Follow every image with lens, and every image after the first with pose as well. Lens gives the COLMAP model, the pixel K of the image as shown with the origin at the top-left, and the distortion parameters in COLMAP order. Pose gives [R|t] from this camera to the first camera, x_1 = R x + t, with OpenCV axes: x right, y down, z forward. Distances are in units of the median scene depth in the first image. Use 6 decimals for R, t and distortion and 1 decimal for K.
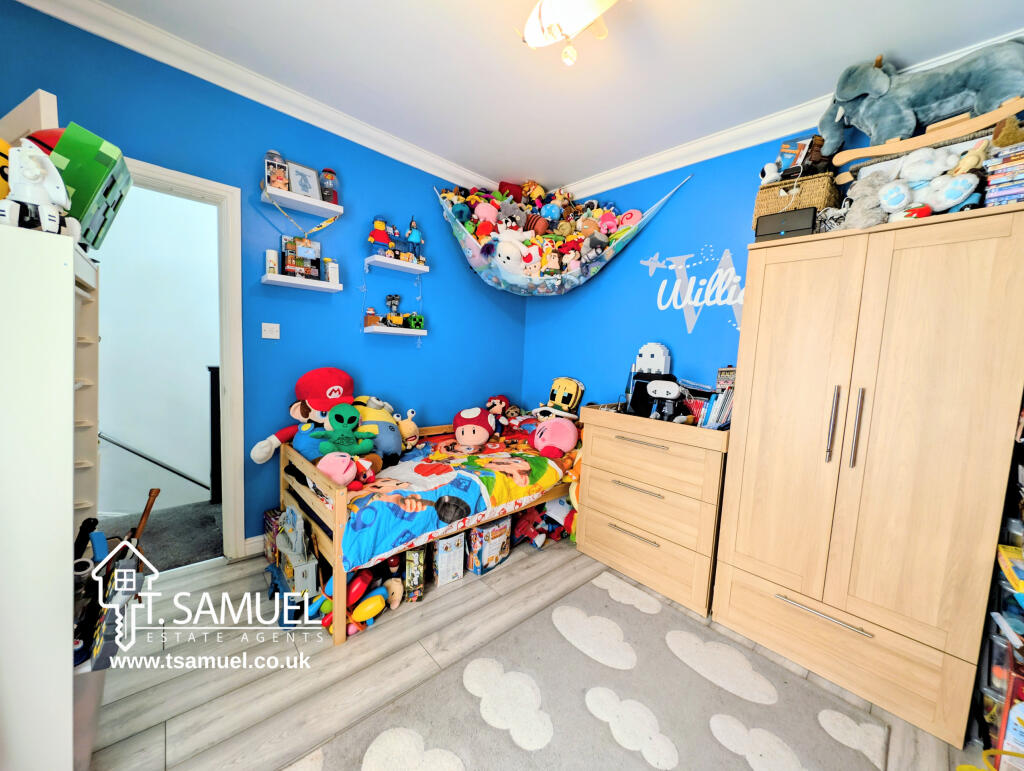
lens RADIAL K [[369.2, 0, 512.8], [0, 369.2, 385.2], [0, 0, 1]] dist [0.001689, -0.005079]
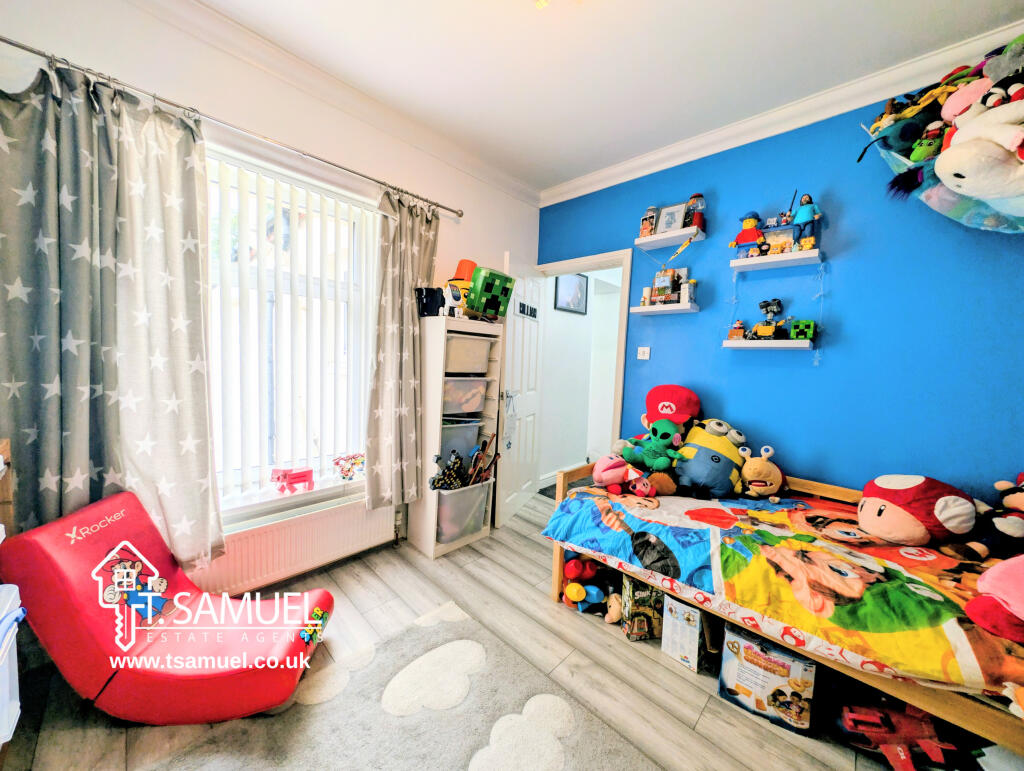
lens RADIAL K [[369.2, 0, 512.8], [0, 369.2, 385.2], [0, 0, 1]] dist [0.001689, -0.005079]
pose [[0.053343, 0.020629, -0.998363, 0.530074], [-0.120599, 0.992602, 0.014066, -0.007205], [0.991267, 0.119651, 0.055436, 0.509631]]
